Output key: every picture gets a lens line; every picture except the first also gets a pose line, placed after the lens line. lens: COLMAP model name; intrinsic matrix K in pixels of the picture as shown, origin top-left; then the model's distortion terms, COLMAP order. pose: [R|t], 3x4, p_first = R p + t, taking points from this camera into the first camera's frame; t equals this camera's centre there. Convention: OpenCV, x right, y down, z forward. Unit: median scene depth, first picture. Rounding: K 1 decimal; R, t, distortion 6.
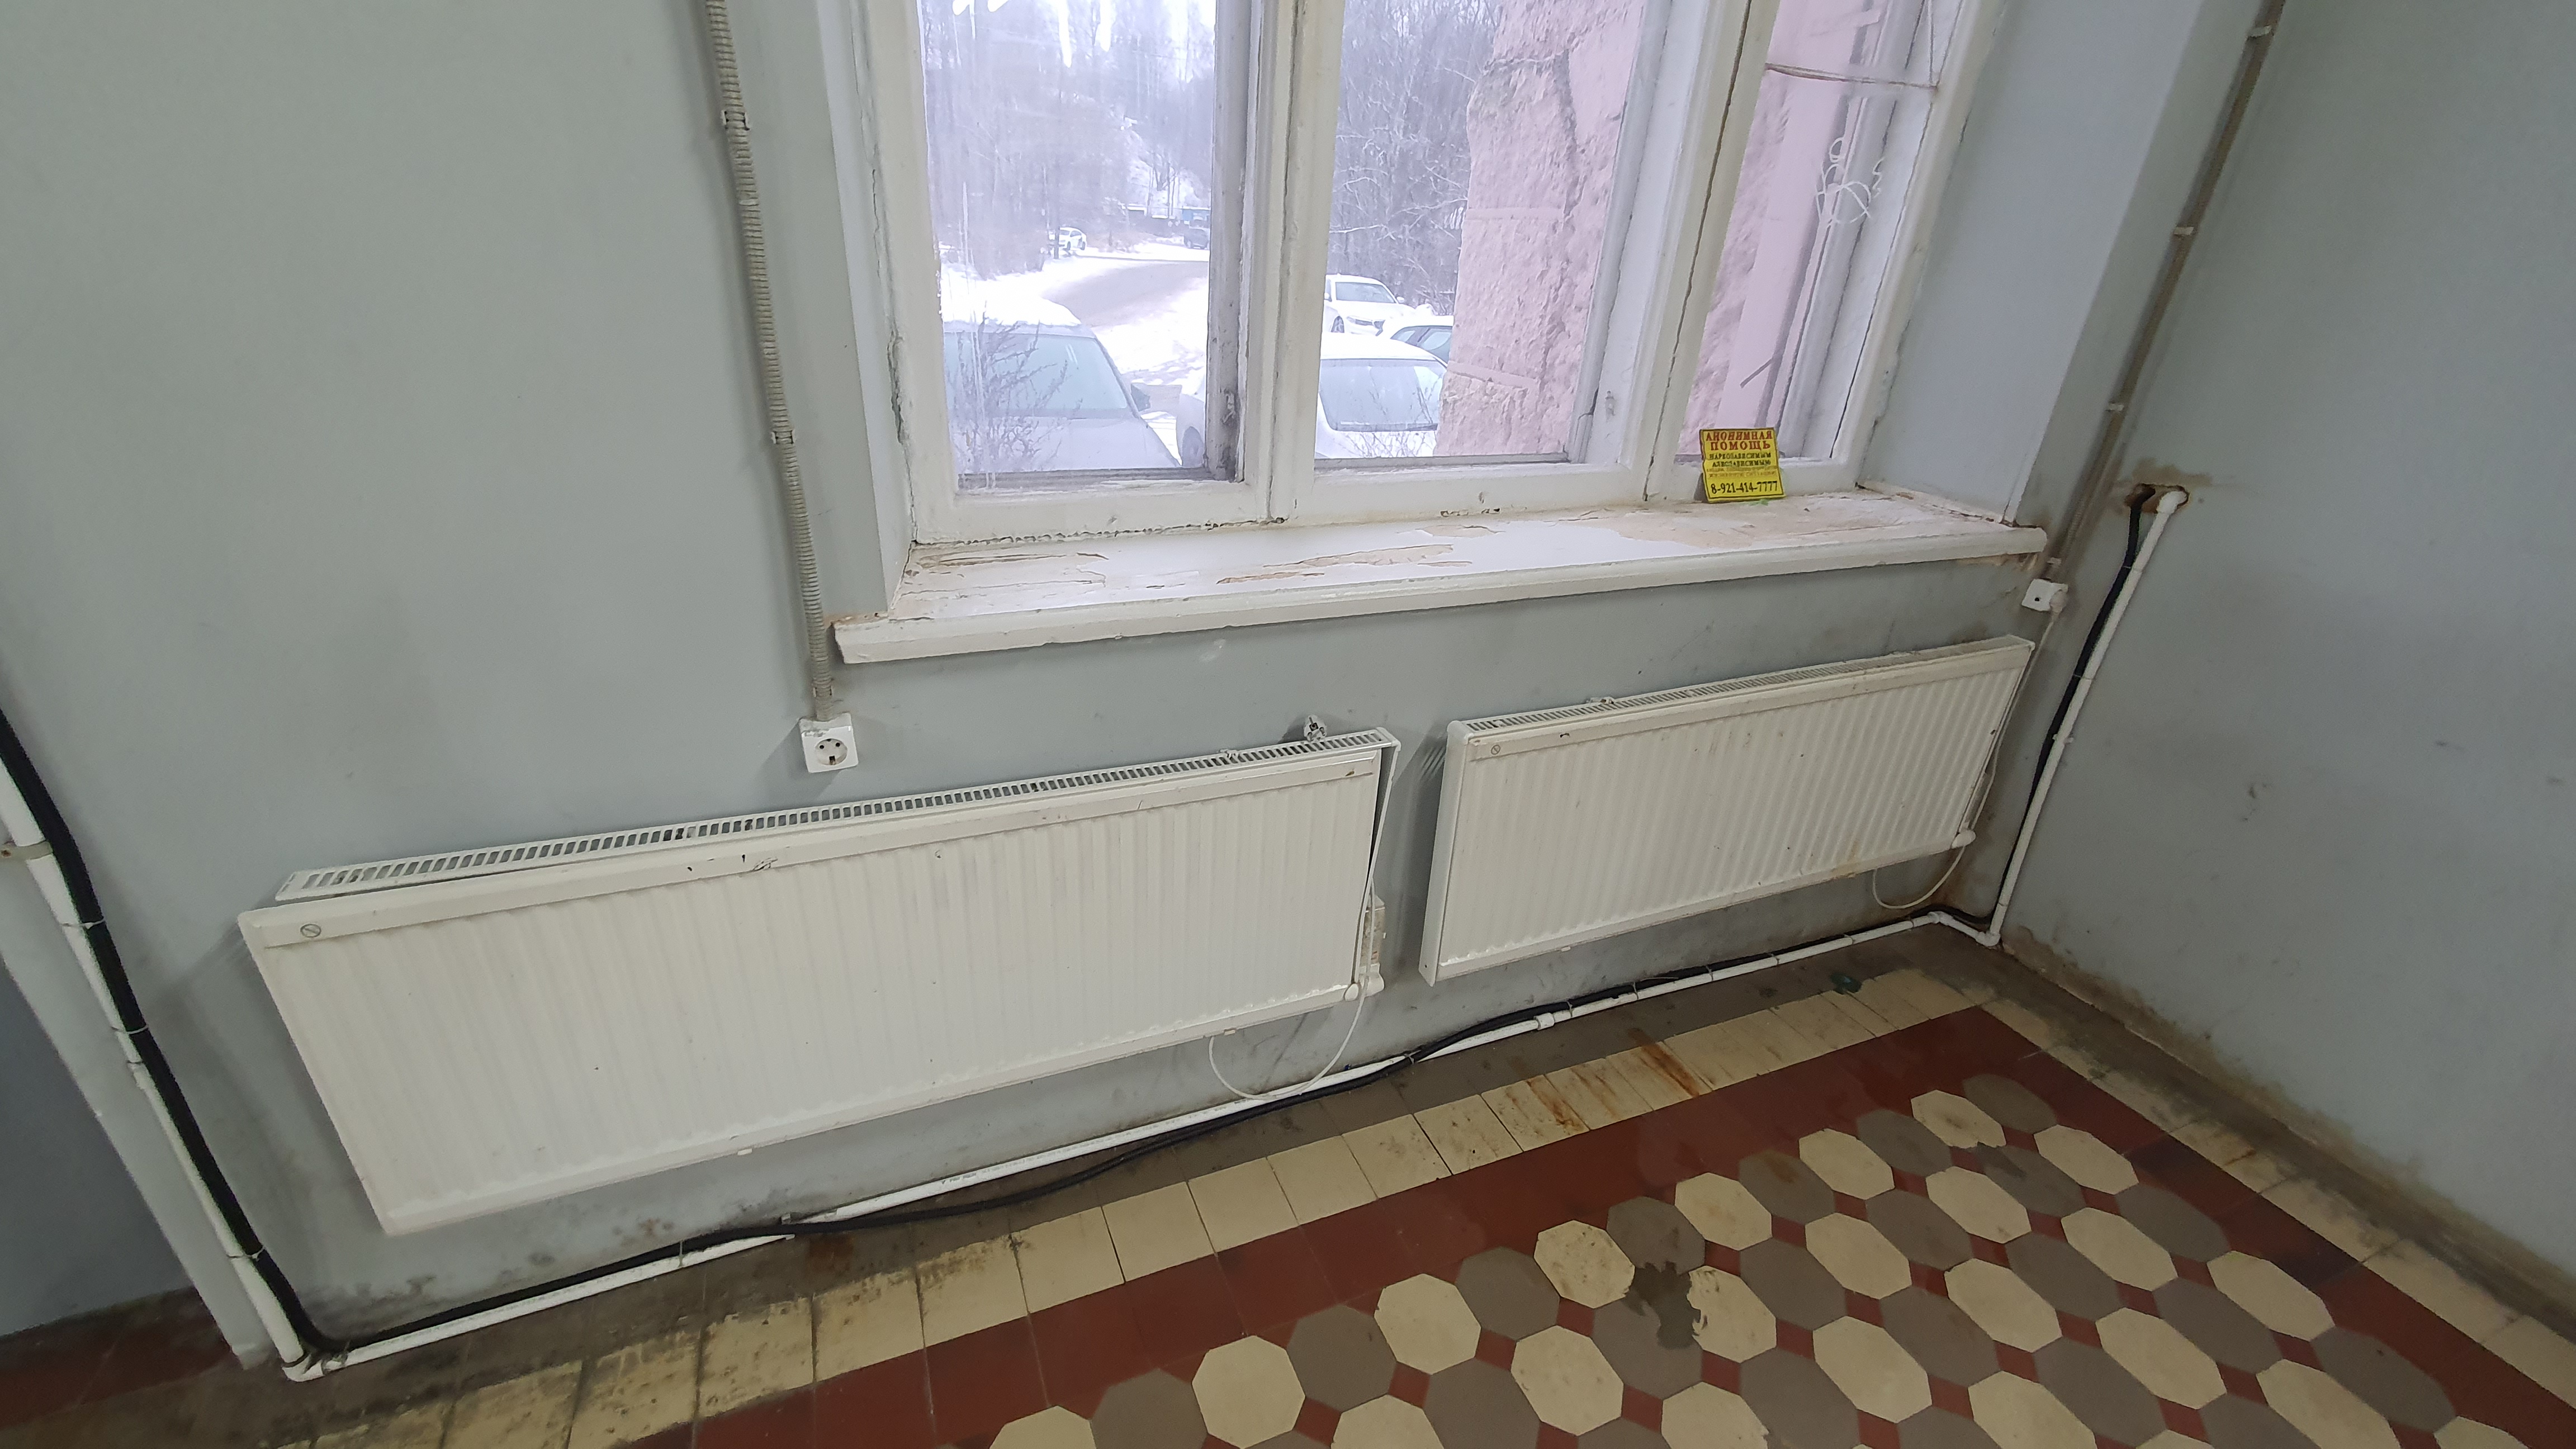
lens RADIAL K [[1018.6, 0, 1264.5], [0, 1018.6, 748.4], [0, 0, 1]] dist [0.007208, -0.005863]
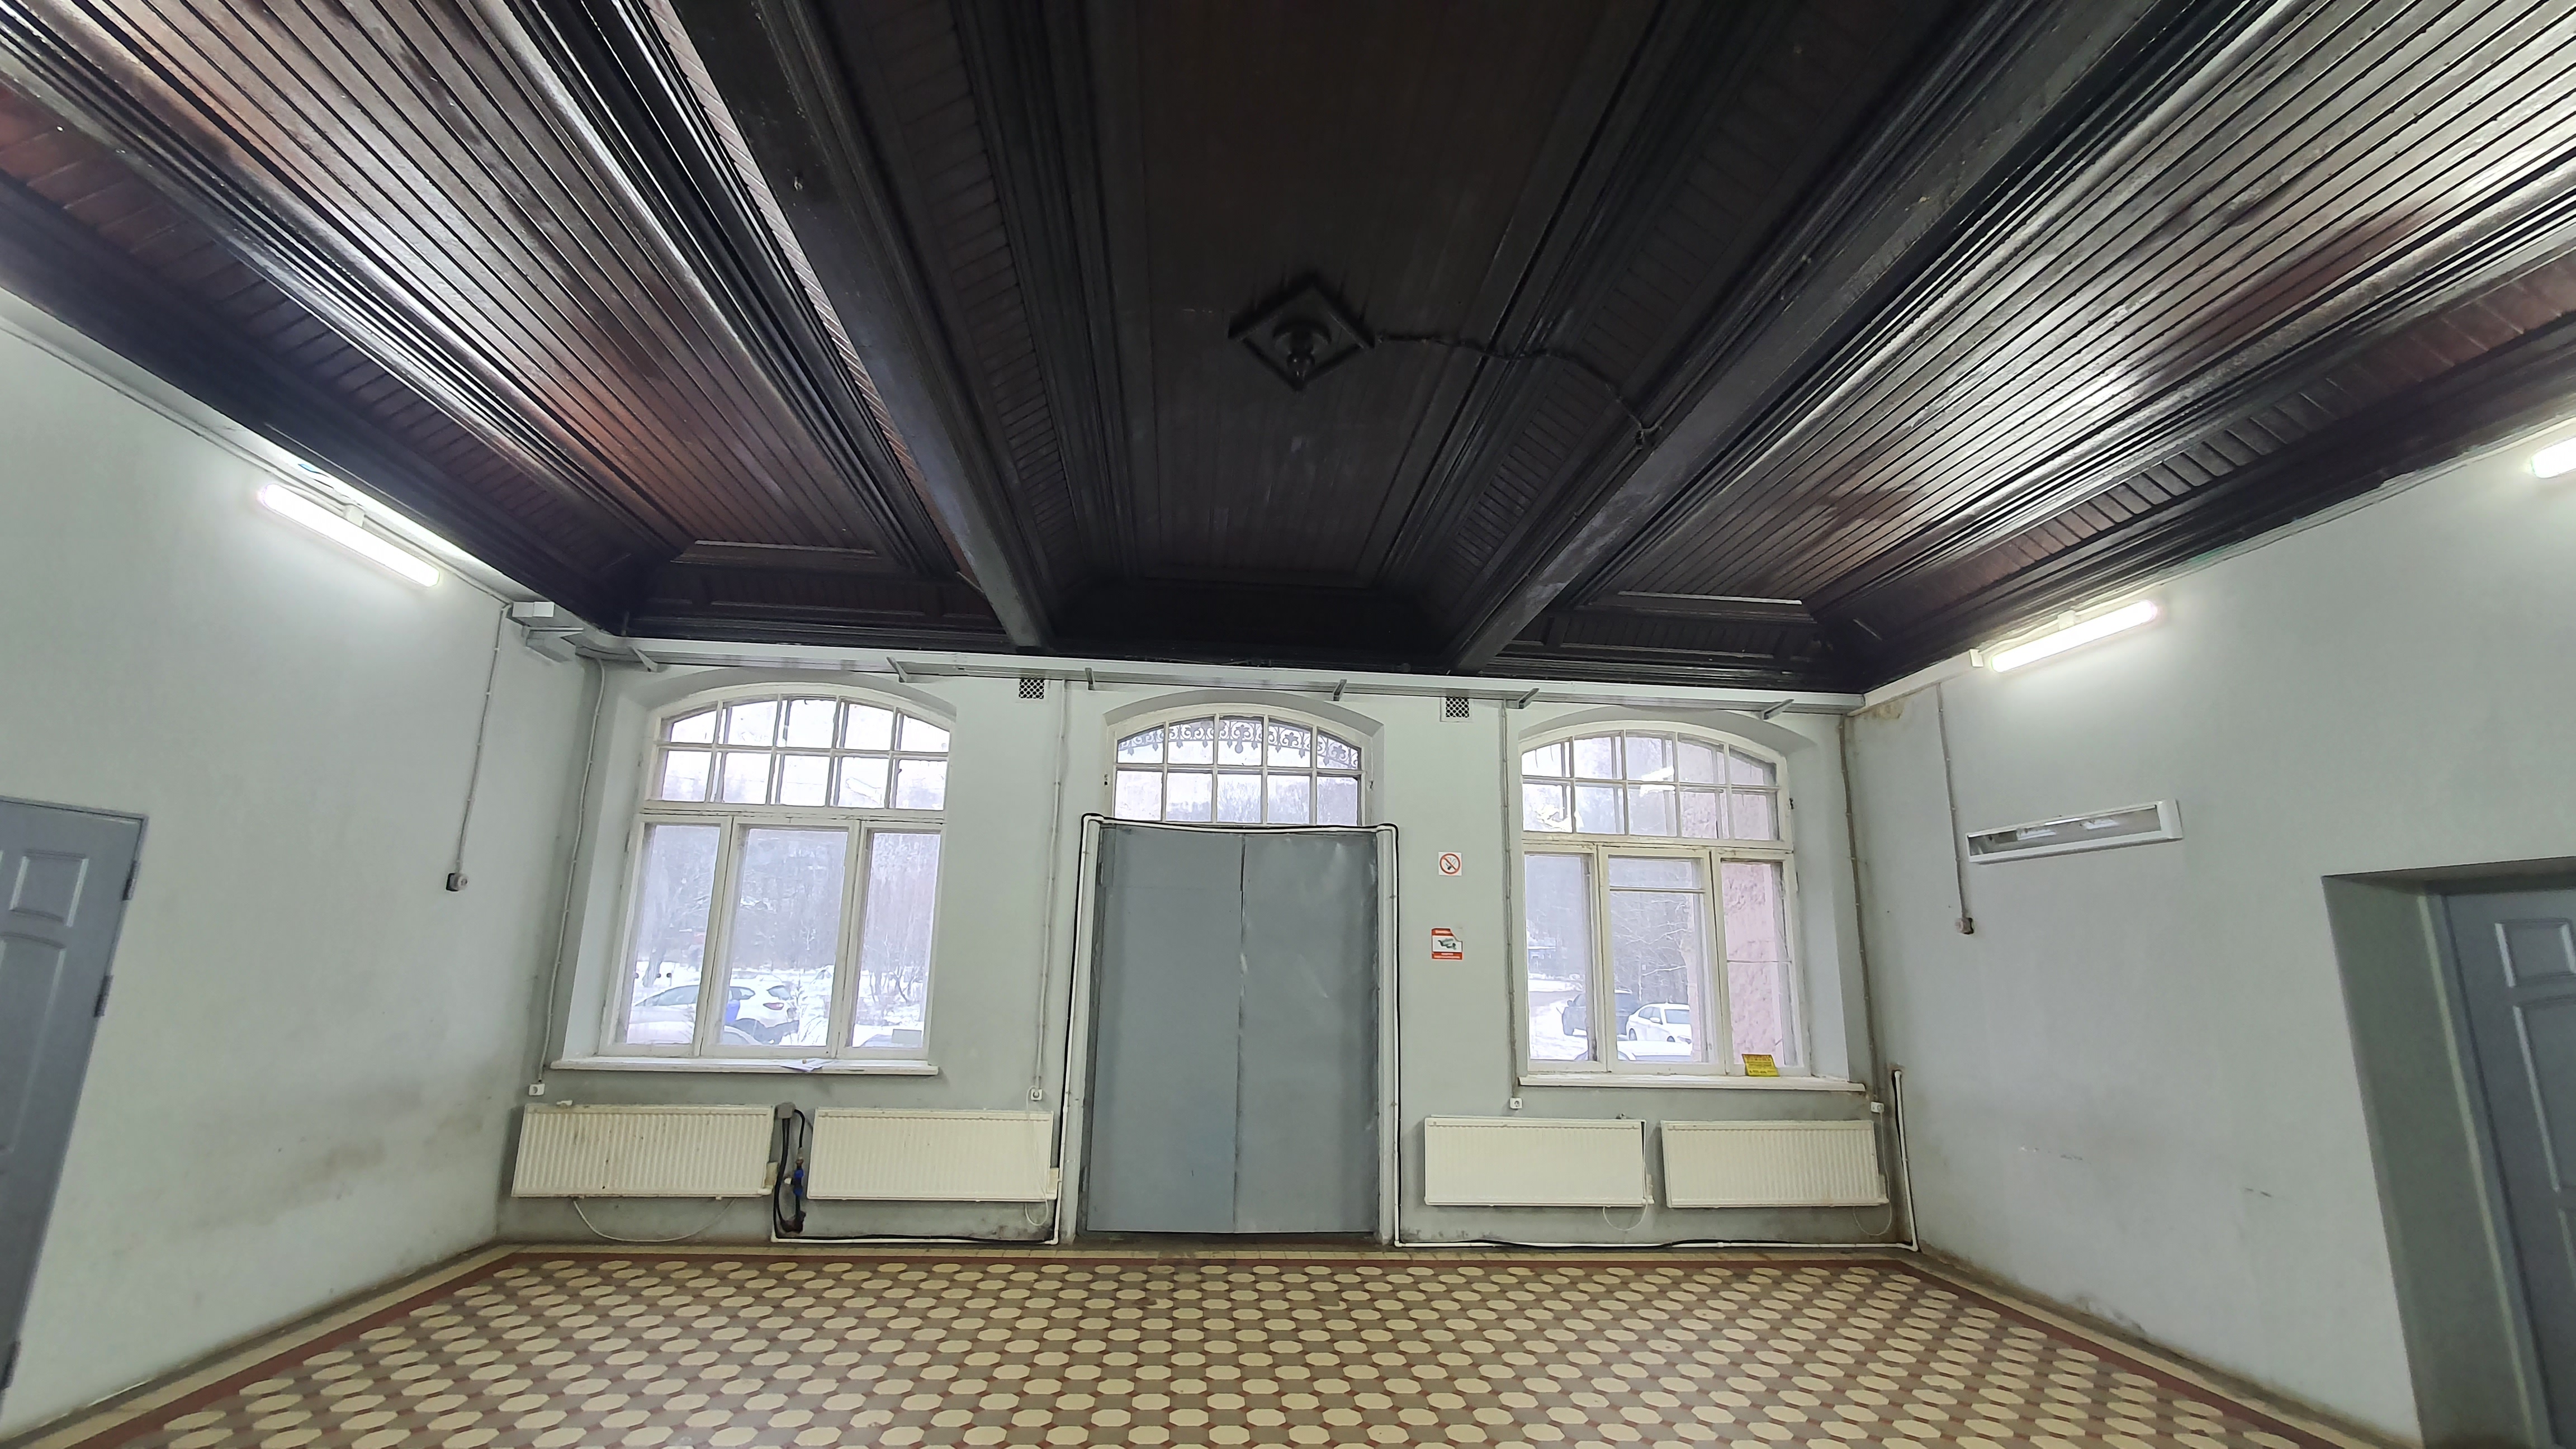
lens RADIAL K [[1018.6, 0, 1264.5], [0, 1018.6, 748.4], [0, 0, 1]] dist [0.007208, -0.005863]
pose [[0.952938, -0.091786, -0.288937, -0.000552], [-0.113419, 0.775921, -0.620550, 1.393433], [0.281151, 0.624117, 0.728994, -3.001943]]
